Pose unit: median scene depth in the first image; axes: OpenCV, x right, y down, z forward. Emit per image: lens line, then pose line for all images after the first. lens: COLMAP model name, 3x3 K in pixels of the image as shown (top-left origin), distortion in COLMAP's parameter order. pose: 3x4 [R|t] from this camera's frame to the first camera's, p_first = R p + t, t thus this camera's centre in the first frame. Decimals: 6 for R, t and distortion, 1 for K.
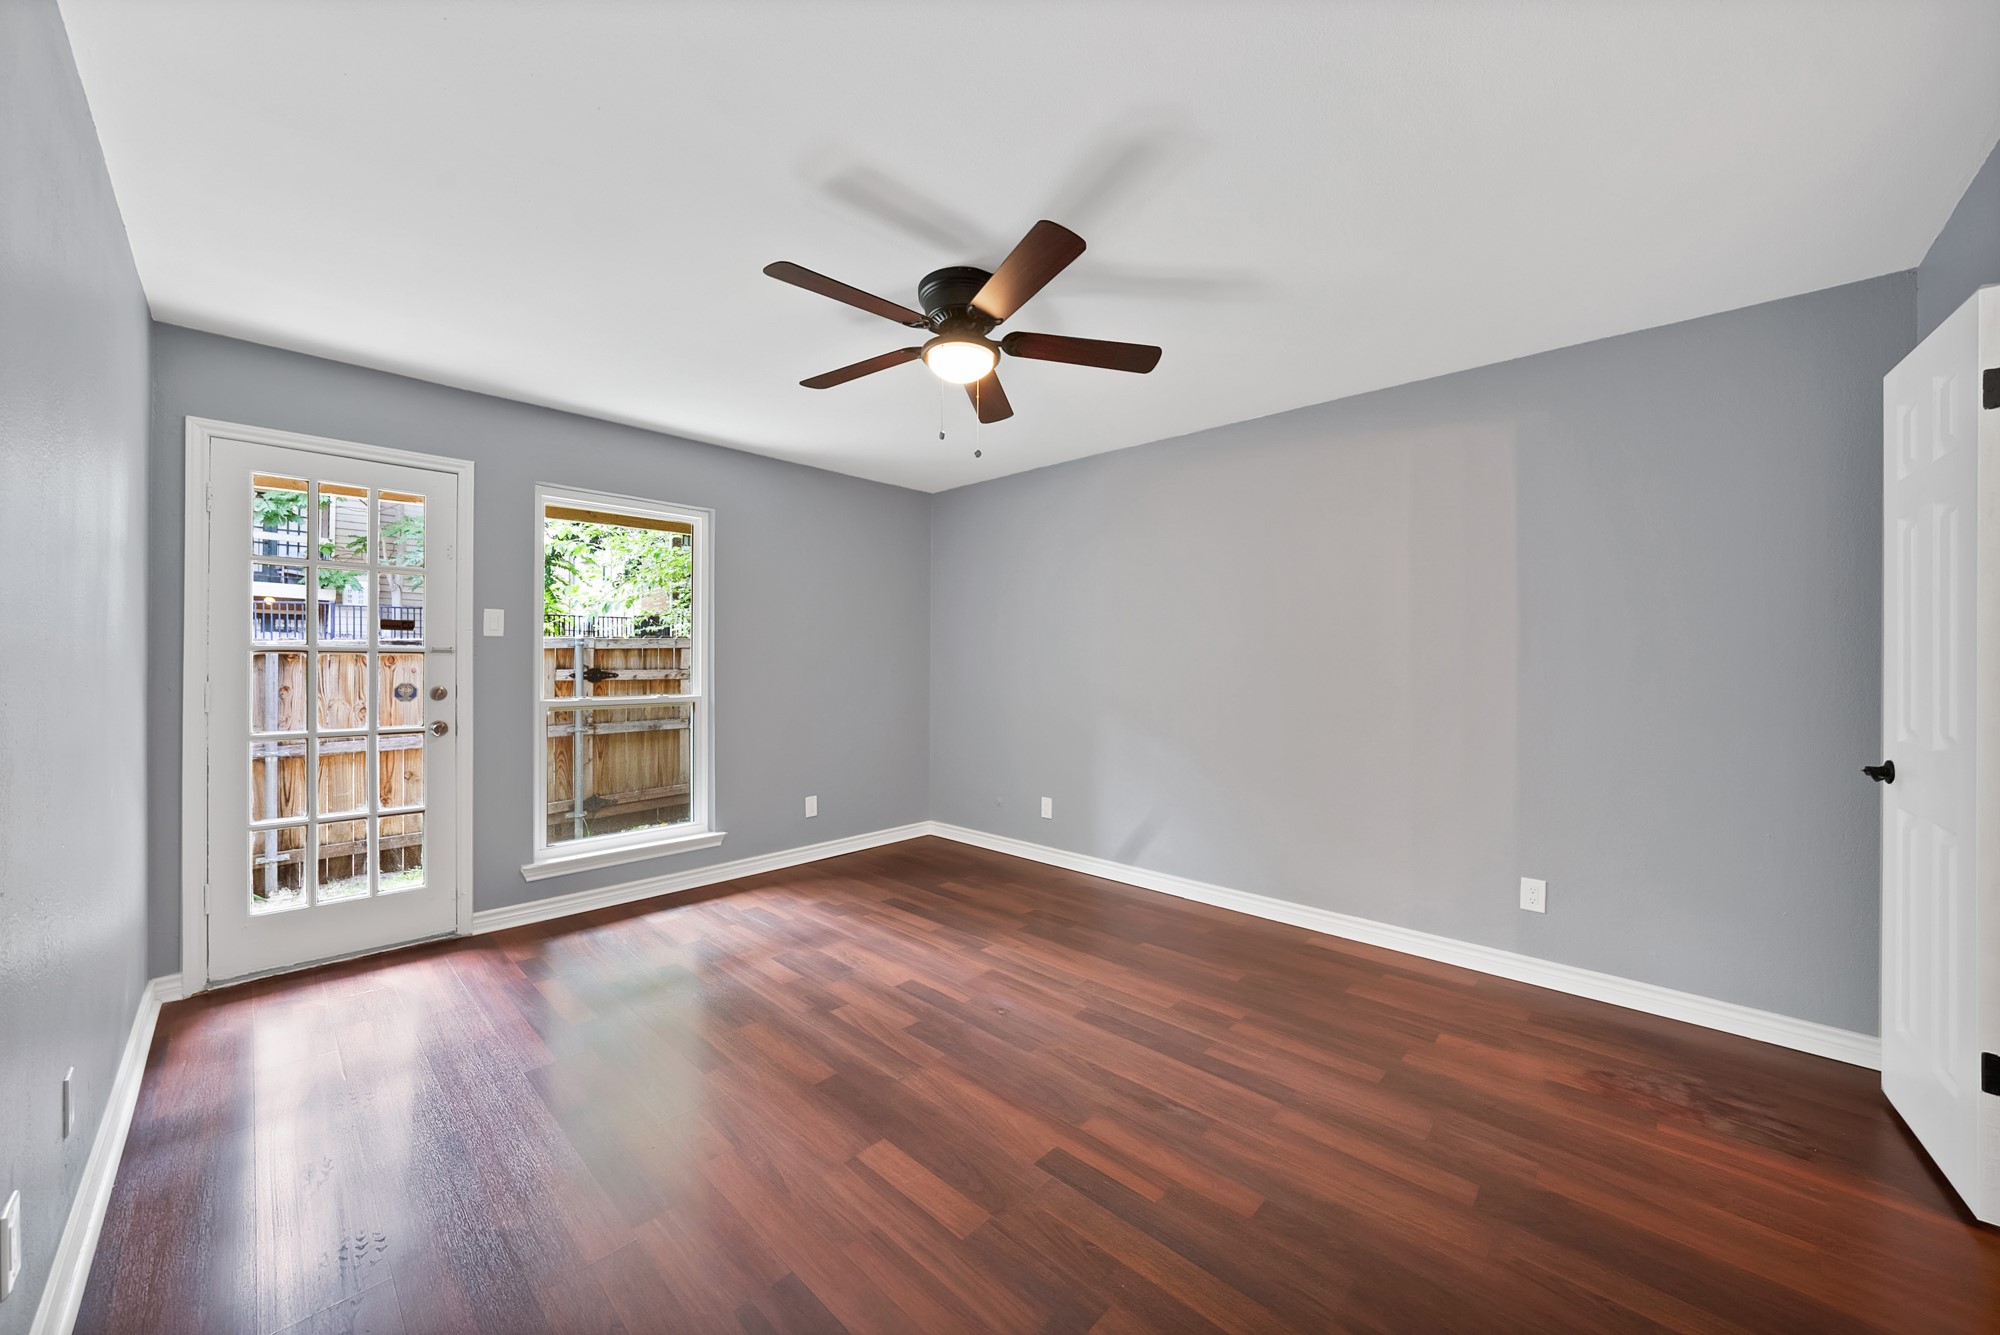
lens RADIAL K [[726.1, 0, 990.6], [0, 726.1, 655.4], [0, 0, 1]] dist [-0.025702, 0.005958]
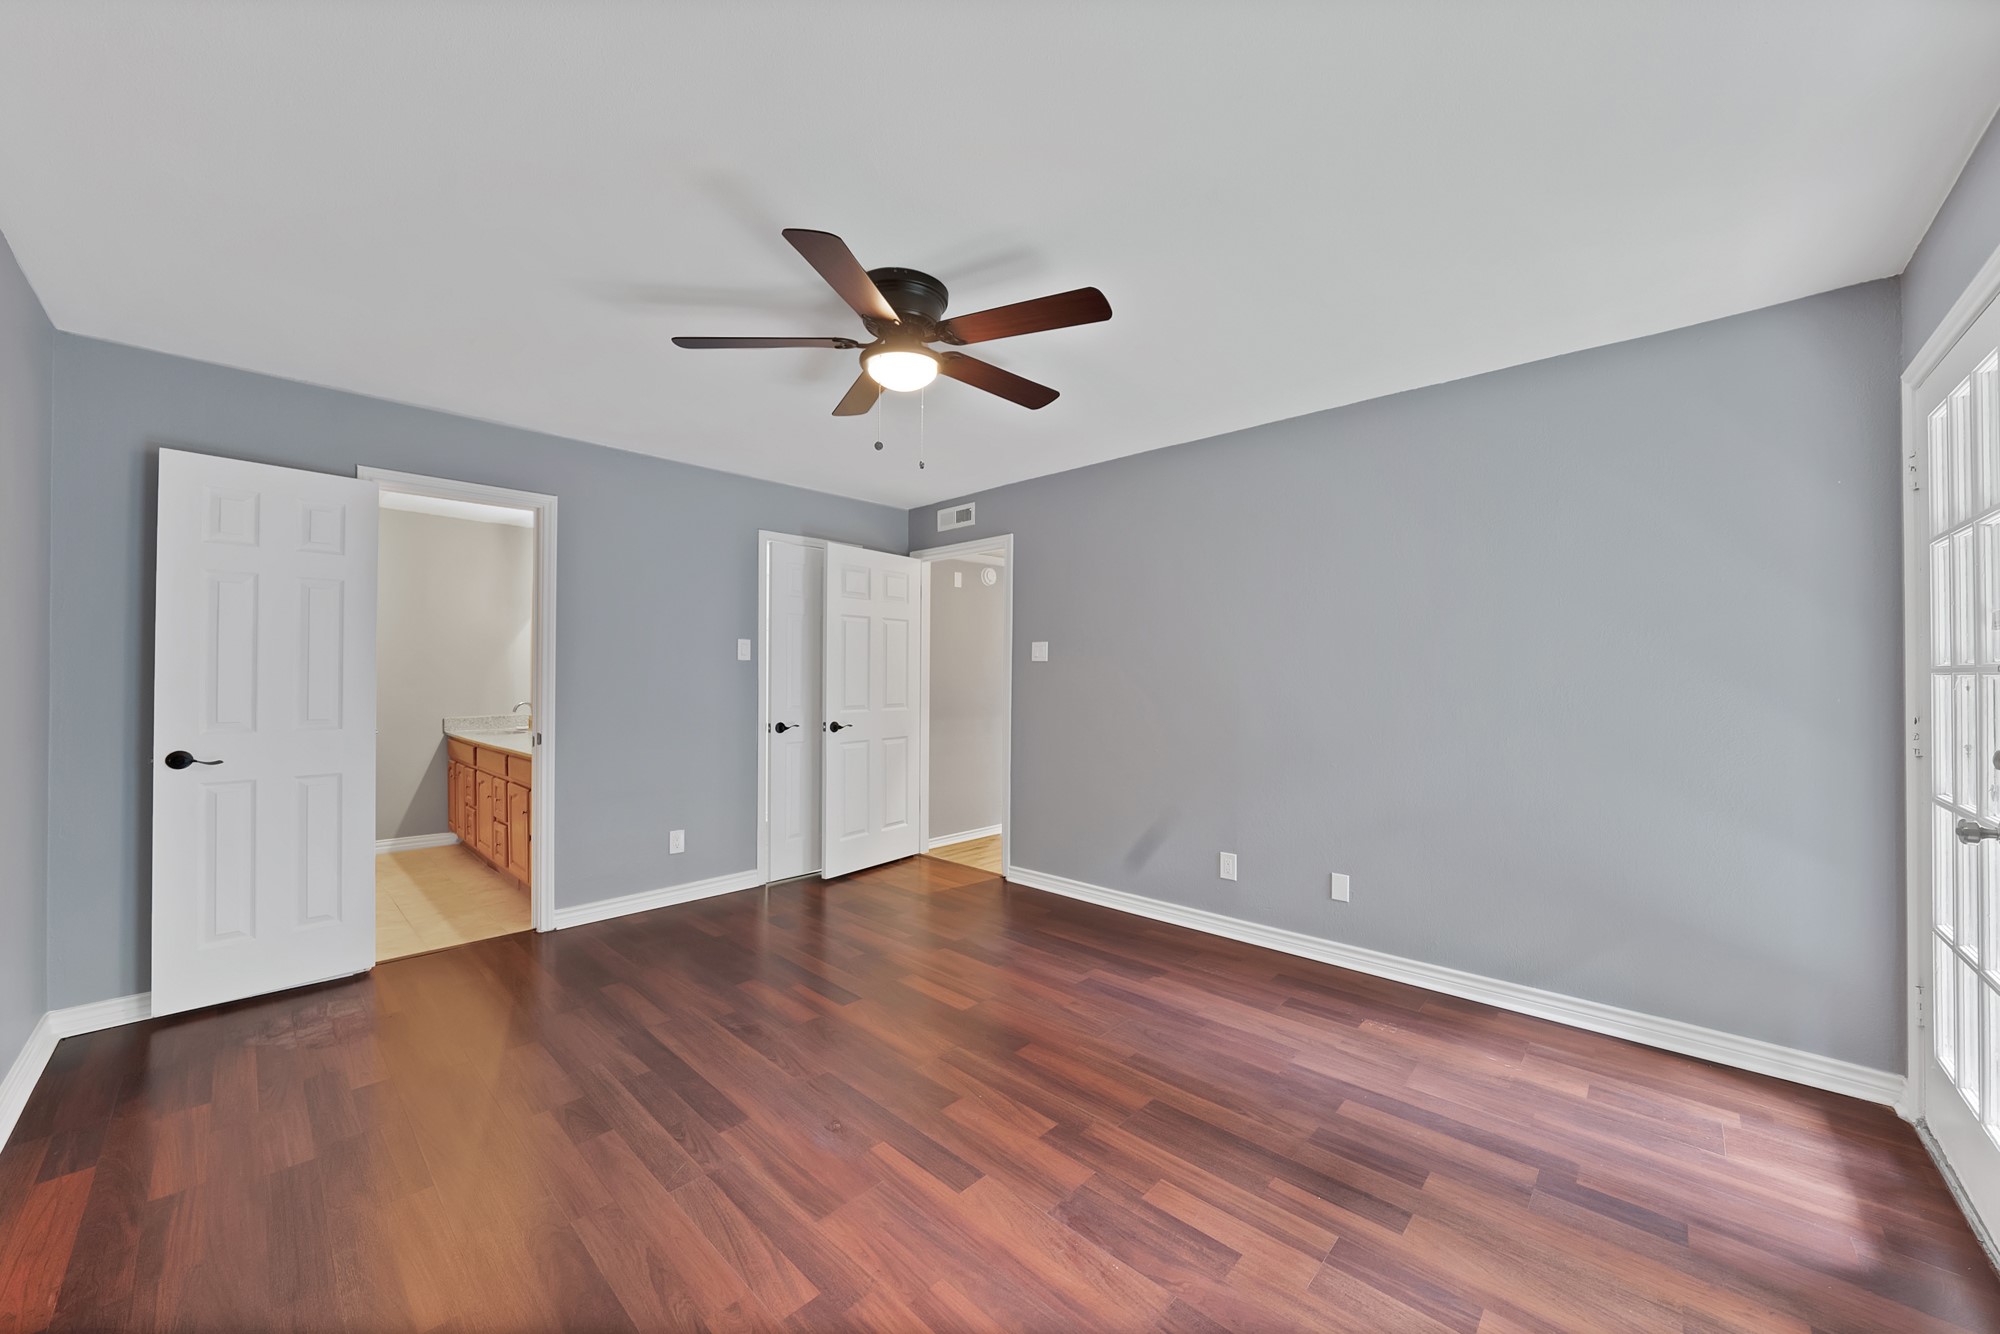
lens RADIAL K [[726.1, 0, 990.6], [0, 726.1, 654.9], [0, 0, 1]] dist [-0.025702, 0.005958]
pose [[-0.999989, -0.004612, -0.000699, -0.145364], [-0.004583, 0.999278, -0.037724, 0.018901], [0.000873, -0.037720, -0.999288, 1.768567]]
